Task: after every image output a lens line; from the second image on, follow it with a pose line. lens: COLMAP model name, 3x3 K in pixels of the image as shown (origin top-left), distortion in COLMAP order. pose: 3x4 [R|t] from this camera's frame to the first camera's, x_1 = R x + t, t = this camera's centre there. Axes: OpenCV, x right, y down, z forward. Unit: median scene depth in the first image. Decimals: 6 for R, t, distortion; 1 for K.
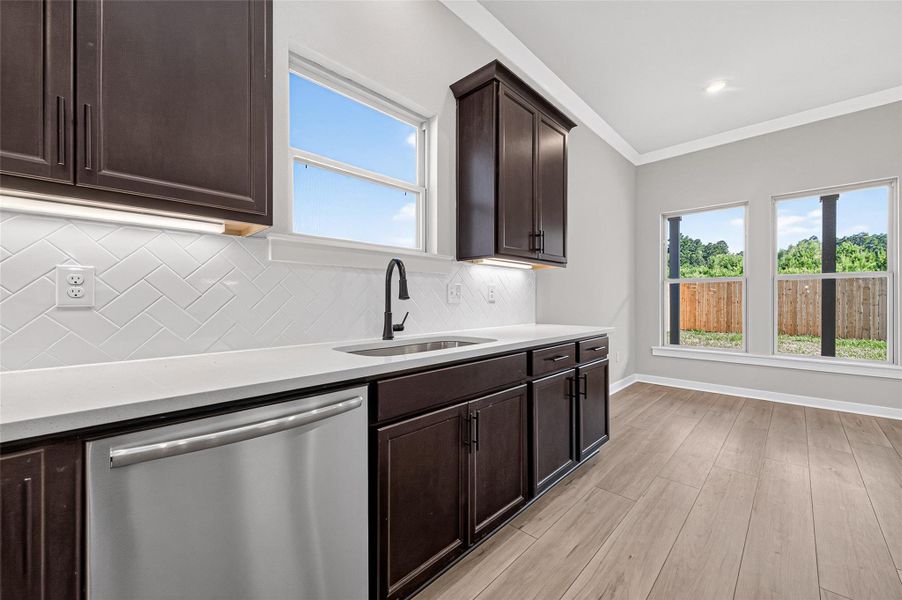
lens RADIAL K [[349.2, 0, 462.1], [0, 349.2, 300.0], [0, 0, 1]] dist [0.000038, -0.000414]
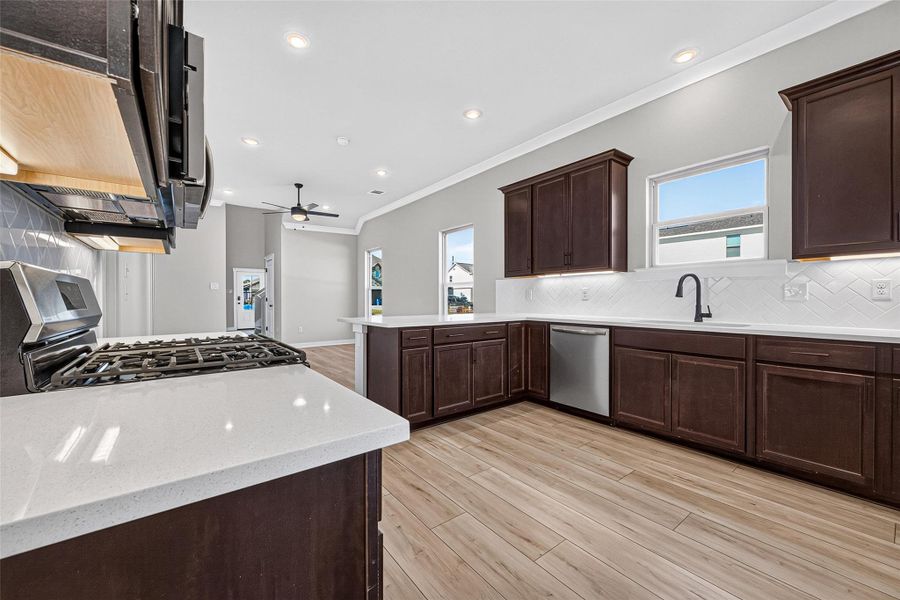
lens RADIAL K [[348.5, 0, 461.0], [0, 348.5, 300.0], [0, 0, 1]] dist [0.000038, -0.000414]
pose [[-0.118351, 0.003704, -0.992965, 1.000618], [-0.001638, 0.999991, 0.003926, 0.004489], [0.992970, 0.002091, -0.118344, 0.063301]]
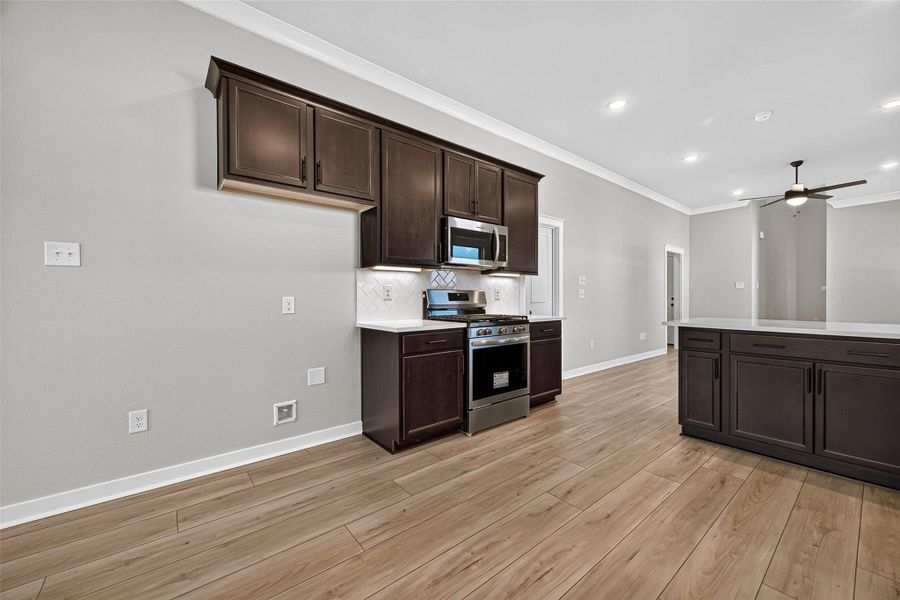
lens RADIAL K [[362.7, 0, 449.4], [0, 362.7, 299.6], [0, 0, 1]] dist [0.016221, -0.009825]
pose [[-0.993454, 0.003047, 0.114189, 0.589698], [0.003958, 0.999962, 0.007748, -0.003789], [-0.114161, 0.008149, -0.993429, 0.863244]]
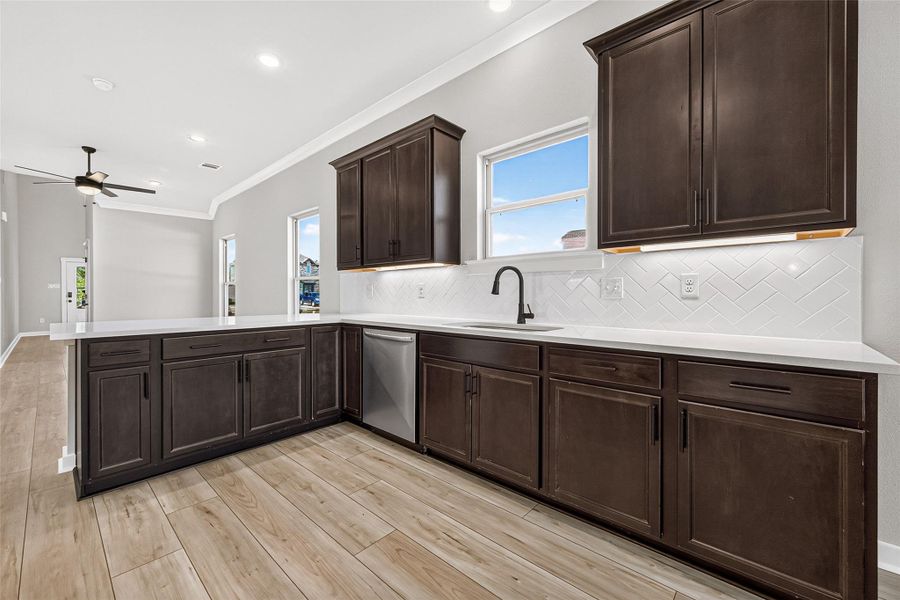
lens RADIAL K [[349.1, 0, 452.2], [0, 349.1, 297.5], [0, 0, 1]] dist [0.000414, -0.000283]
pose [[0.051368, 0.006013, -0.998662, 0.750625], [-0.001830, 0.999981, 0.005927, 0.001806], [0.998678, 0.001523, 0.051378, 0.431697]]
